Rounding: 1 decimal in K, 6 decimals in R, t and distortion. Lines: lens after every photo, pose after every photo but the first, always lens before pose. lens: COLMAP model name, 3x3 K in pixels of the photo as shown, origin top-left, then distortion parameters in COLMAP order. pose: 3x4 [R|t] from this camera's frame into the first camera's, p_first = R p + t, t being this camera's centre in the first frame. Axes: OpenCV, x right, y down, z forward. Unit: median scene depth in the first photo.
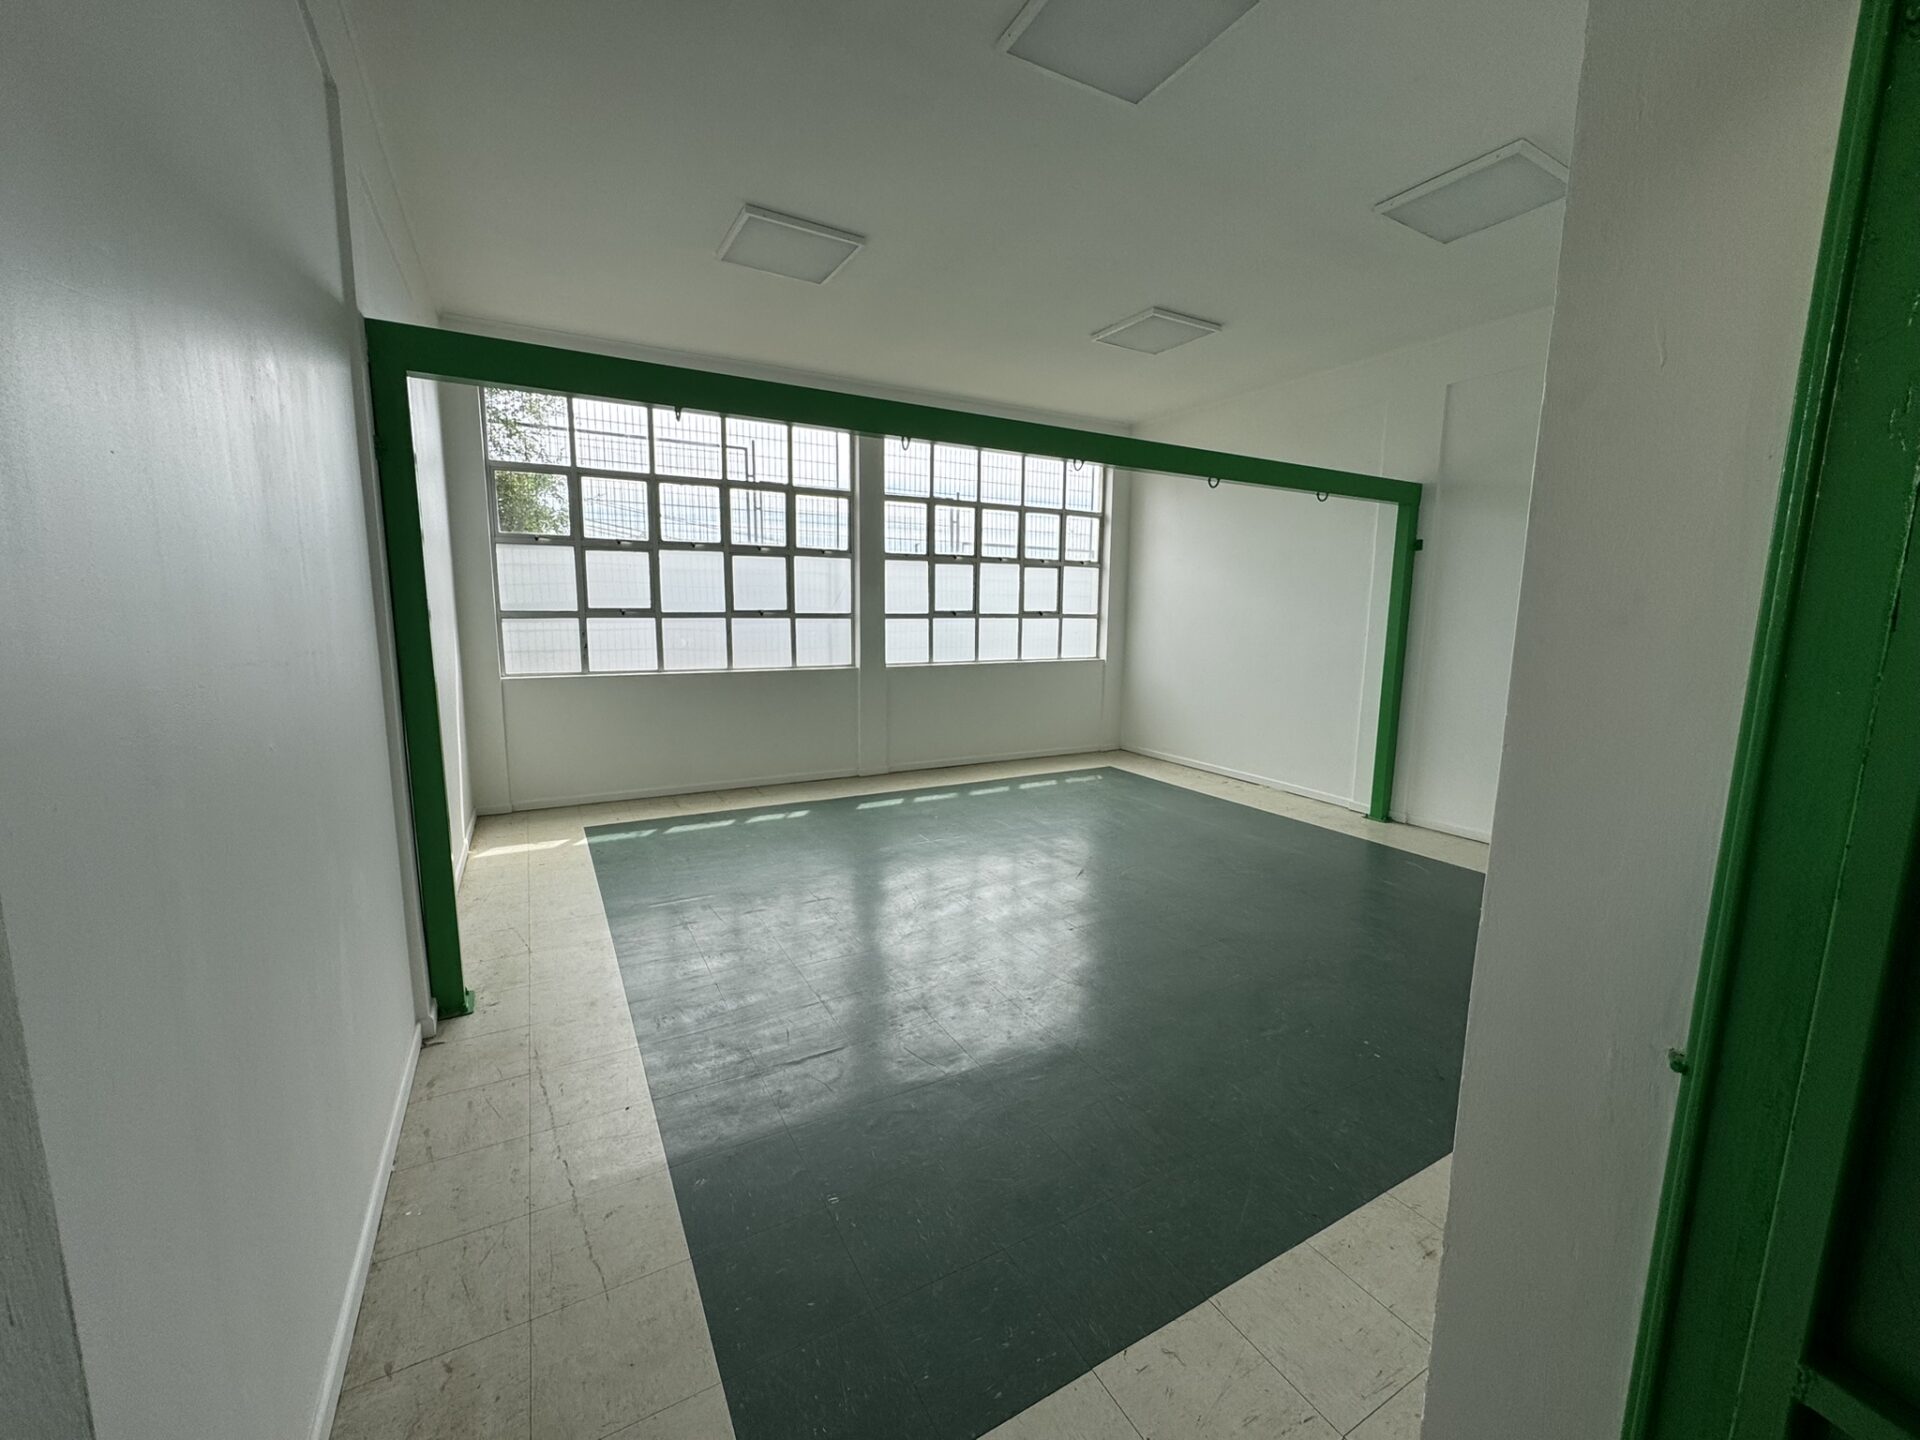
lens RADIAL K [[774.4, 0, 955.0], [0, 774.4, 720.6], [0, 0, 1]] dist [0.004073, 0.001365]
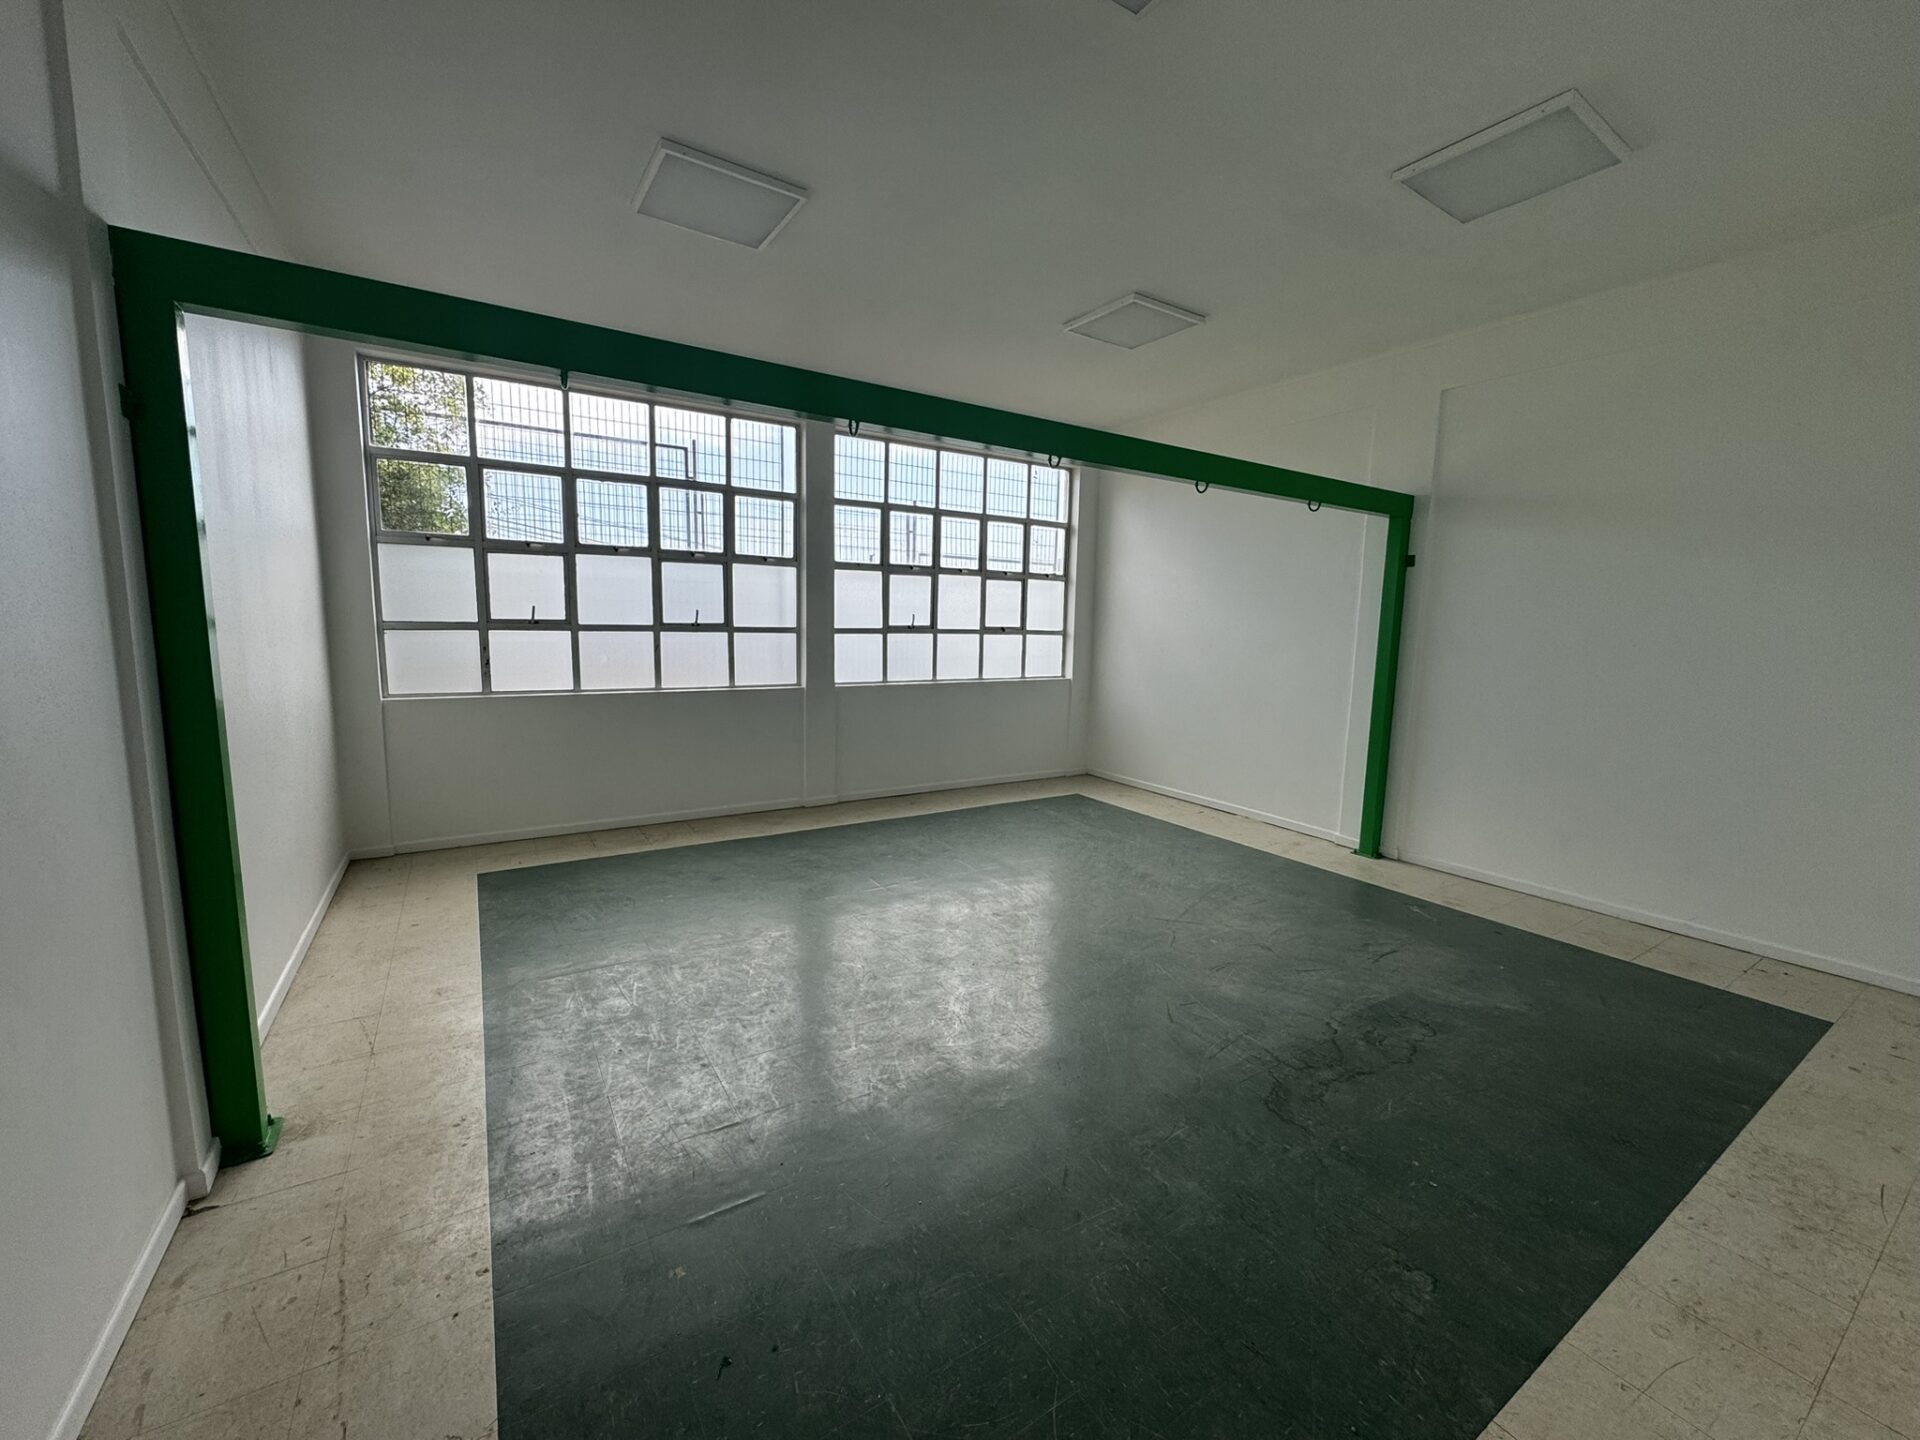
lens RADIAL K [[774.4, 0, 954.5], [0, 774.4, 718.2], [0, 0, 1]] dist [0.004073, 0.001365]
pose [[0.998330, 0.003212, 0.057673, -0.001504], [-0.002093, 0.999809, -0.019455, -0.017948], [-0.057724, 0.019302, 0.998146, 0.103541]]
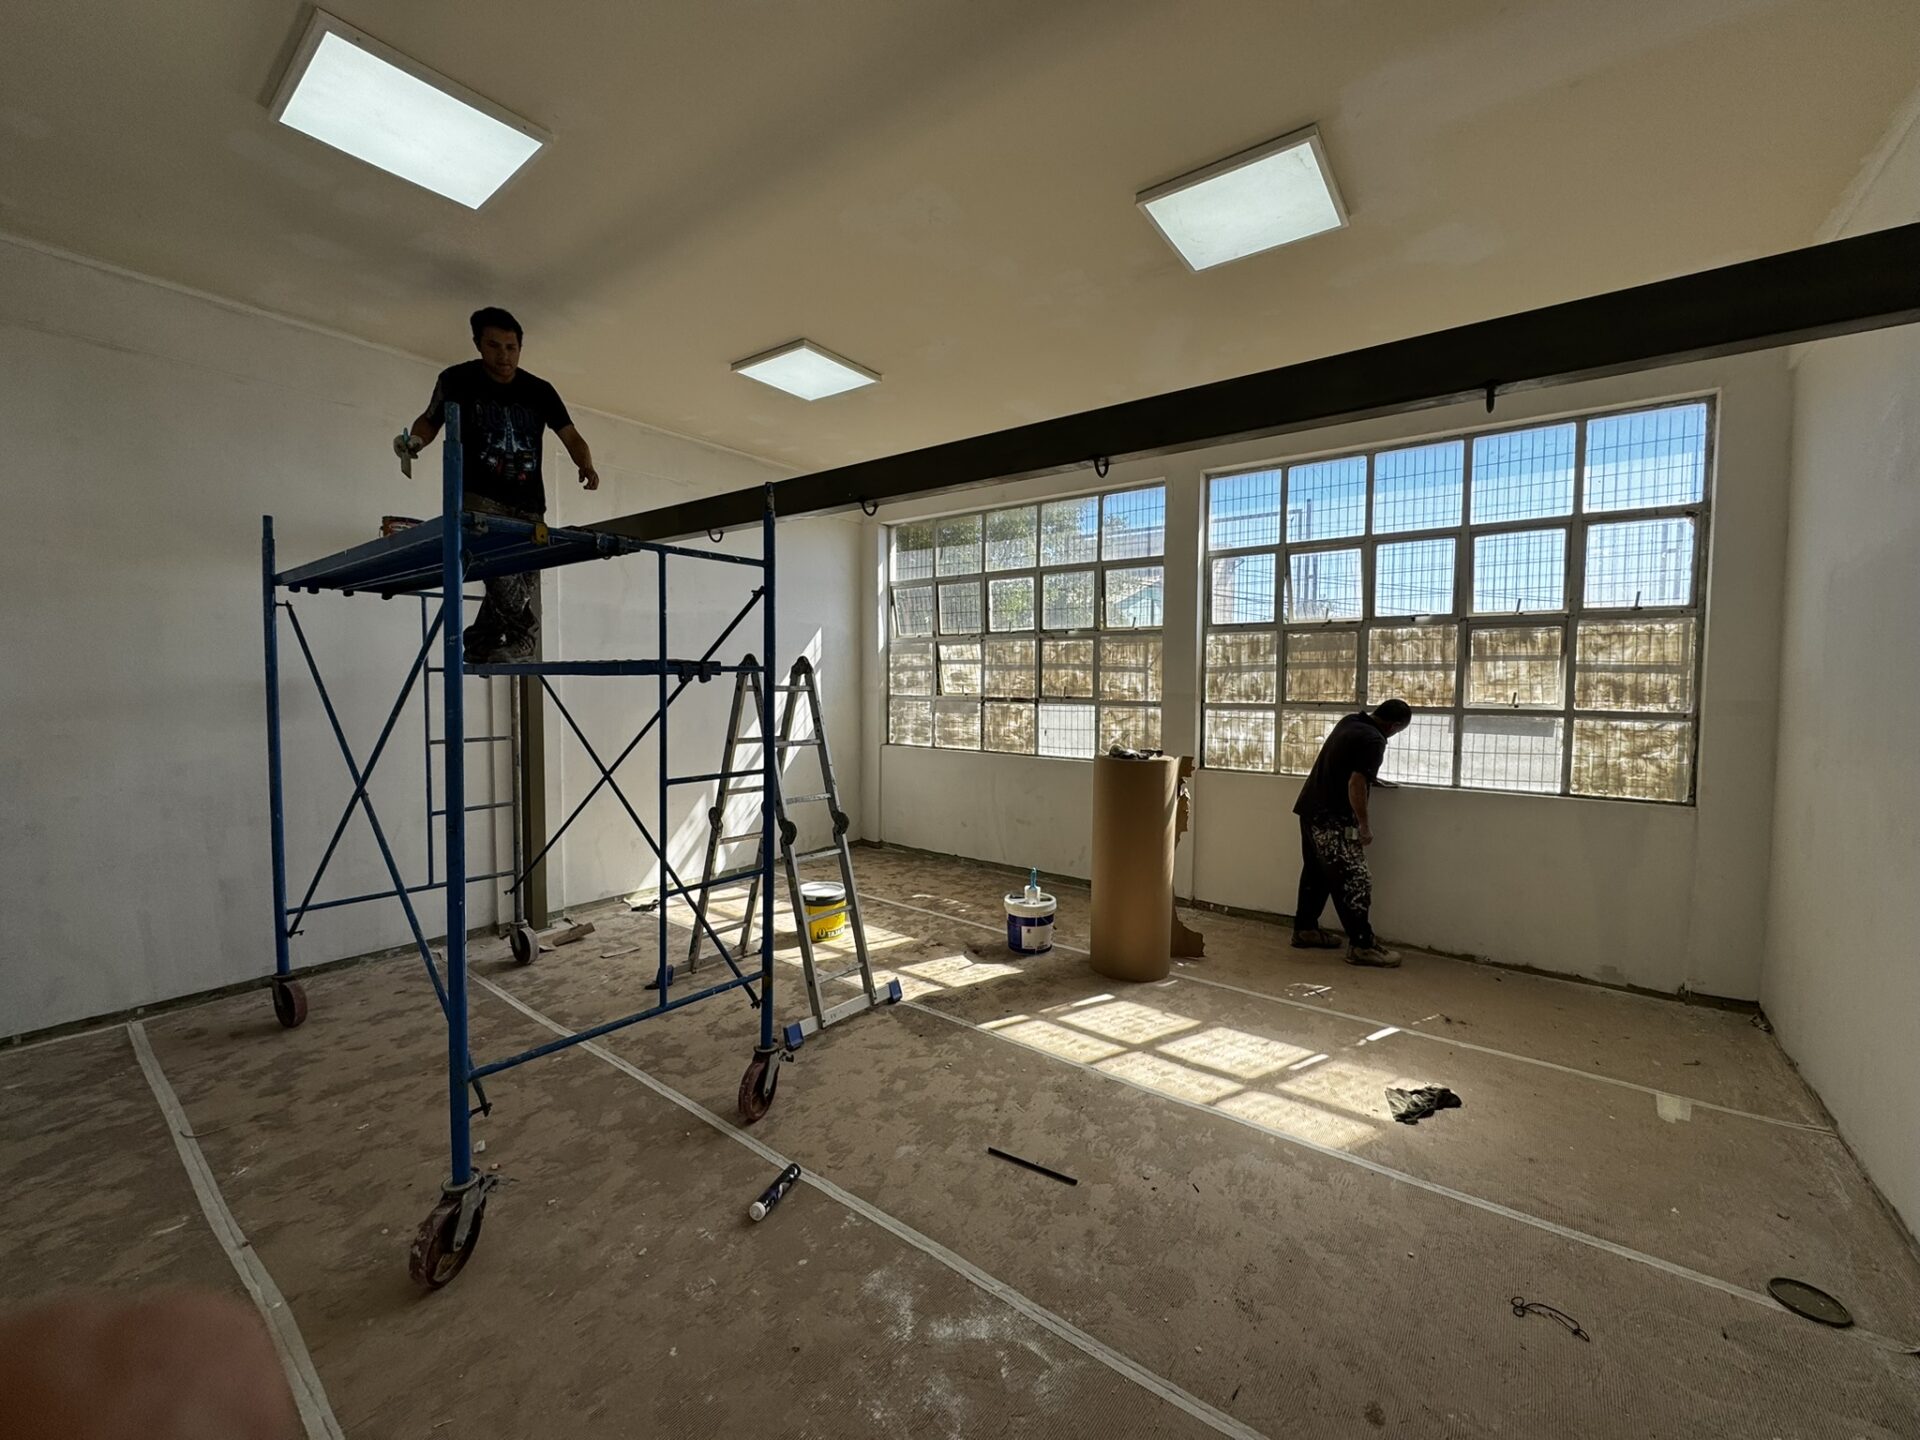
lens RADIAL K [[774.4, 0, 950.3], [0, 774.4, 717.4], [0, 0, 1]] dist [0.004073, 0.001365]
pose [[0.394846, 0.037642, -0.917976, 0.654449], [-0.138817, 0.990134, -0.019108, -0.088575], [0.908199, 0.134975, 0.396176, 0.567499]]
